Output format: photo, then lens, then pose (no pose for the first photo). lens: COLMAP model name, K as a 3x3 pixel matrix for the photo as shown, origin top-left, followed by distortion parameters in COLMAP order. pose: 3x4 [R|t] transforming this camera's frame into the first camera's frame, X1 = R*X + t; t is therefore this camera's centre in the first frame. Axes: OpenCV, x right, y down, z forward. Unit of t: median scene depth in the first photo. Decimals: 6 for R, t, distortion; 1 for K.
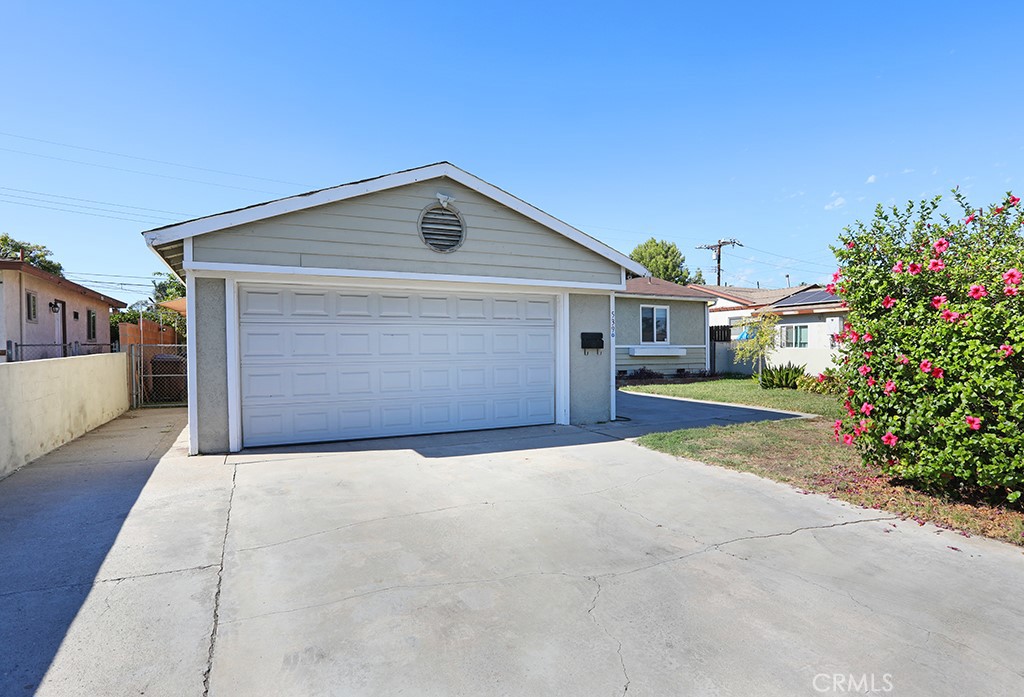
lens RADIAL K [[532.6, 0, 512.0], [0, 532.6, 348.5], [0, 0, 1]] dist [-0.034872, 0.000787]
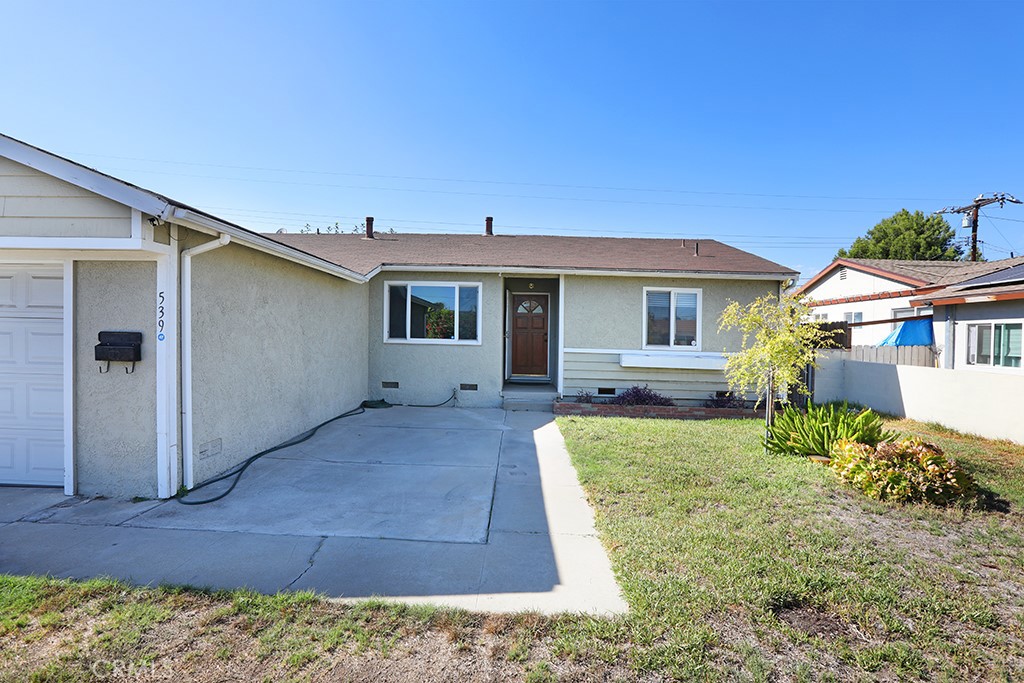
lens RADIAL K [[497.0, 0, 501.1], [0, 497.0, 341.5], [0, 0, 1]] dist [-0.042305, 0.001405]
pose [[0.876028, 0.031539, -0.481227, 0.727173], [-0.029246, 0.999497, 0.012265, -0.036858], [0.481372, 0.003329, 0.876510, 0.756494]]
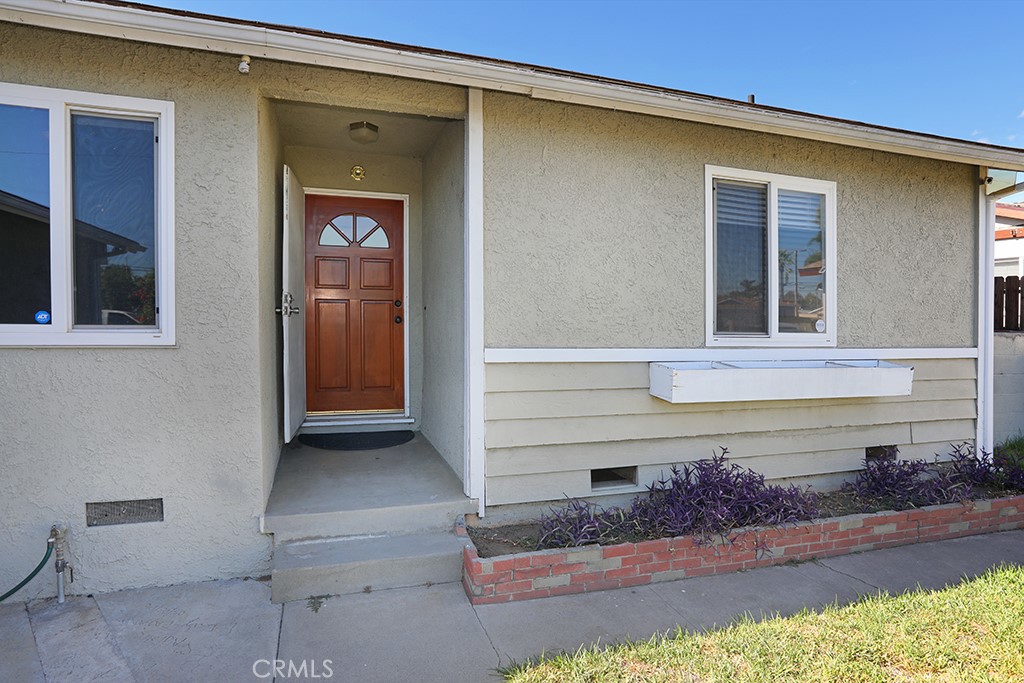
lens RADIAL K [[565.1, 0, 515.1], [0, 565.1, 319.1], [0, 0, 1]] dist [-0.028777, -0.000041]
pose [[0.991058, 0.025197, -0.131029, 0.370566], [-0.023514, 0.999620, 0.014377, -0.038665], [0.131342, -0.011167, 0.991274, 1.452780]]
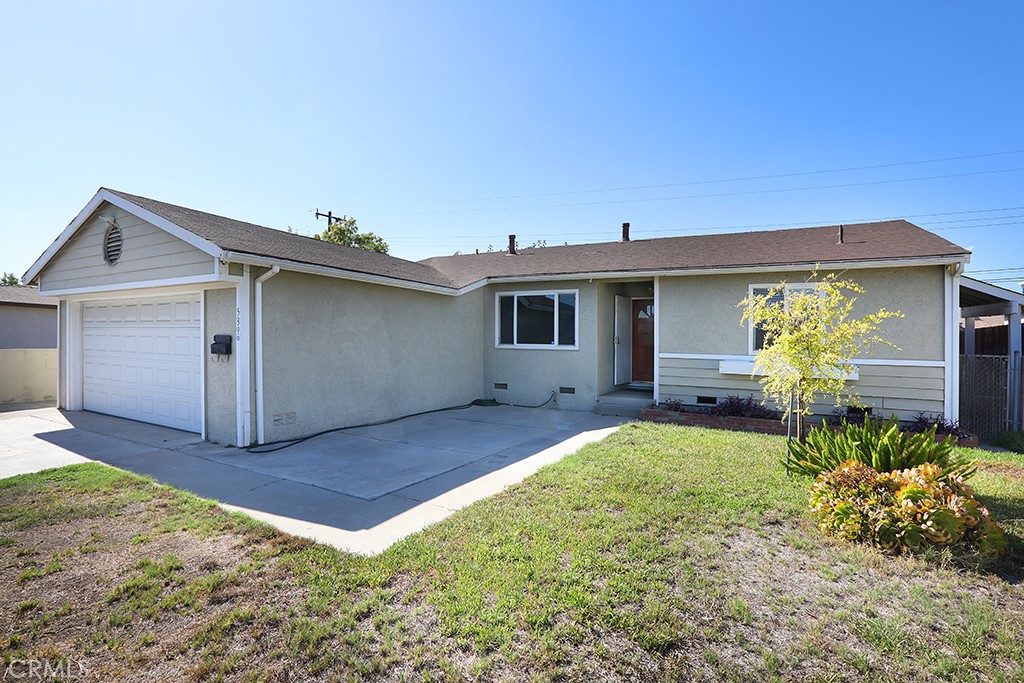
lens RADIAL K [[497.0, 0, 501.1], [0, 497.0, 341.5], [0, 0, 1]] dist [-0.042305, 0.001405]
pose [[0.552491, 0.014475, -0.833393, 1.021551], [-0.023627, 0.999719, 0.001701, -0.030861], [0.833184, 0.018751, 0.552678, 0.940752]]
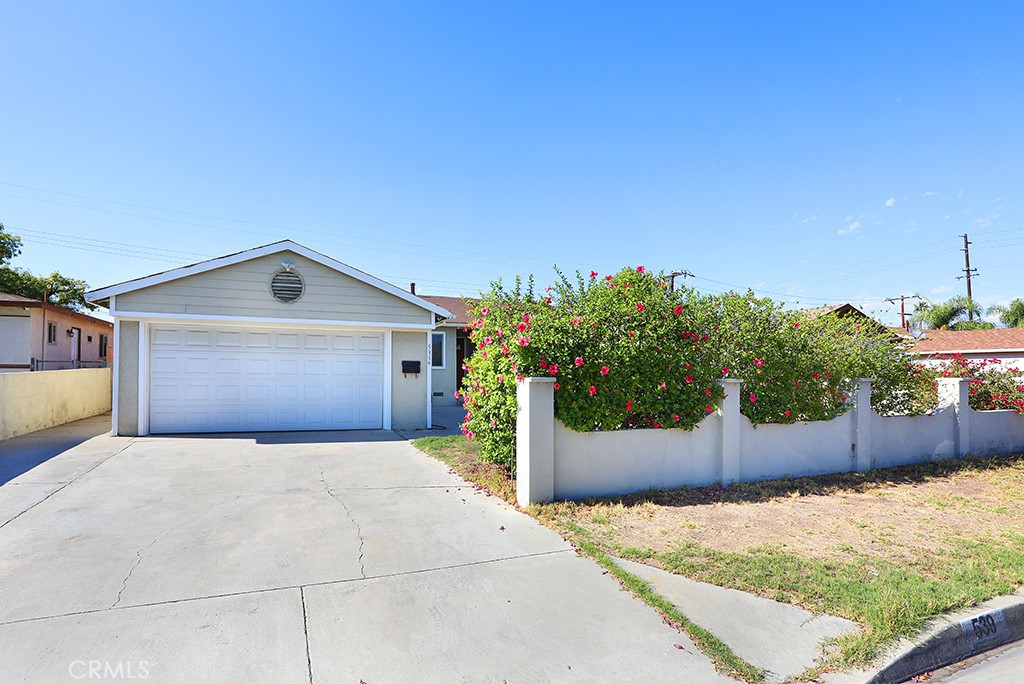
lens RADIAL K [[518.9, 0, 451.7], [0, 518.9, 353.0], [0, 0, 1]] dist [-0.031868, 0.001223]
pose [[0.990349, 0.016573, -0.137600, 0.426519], [-0.021400, 0.999204, -0.033671, -0.007925], [0.136932, 0.036291, 0.989915, -0.261170]]
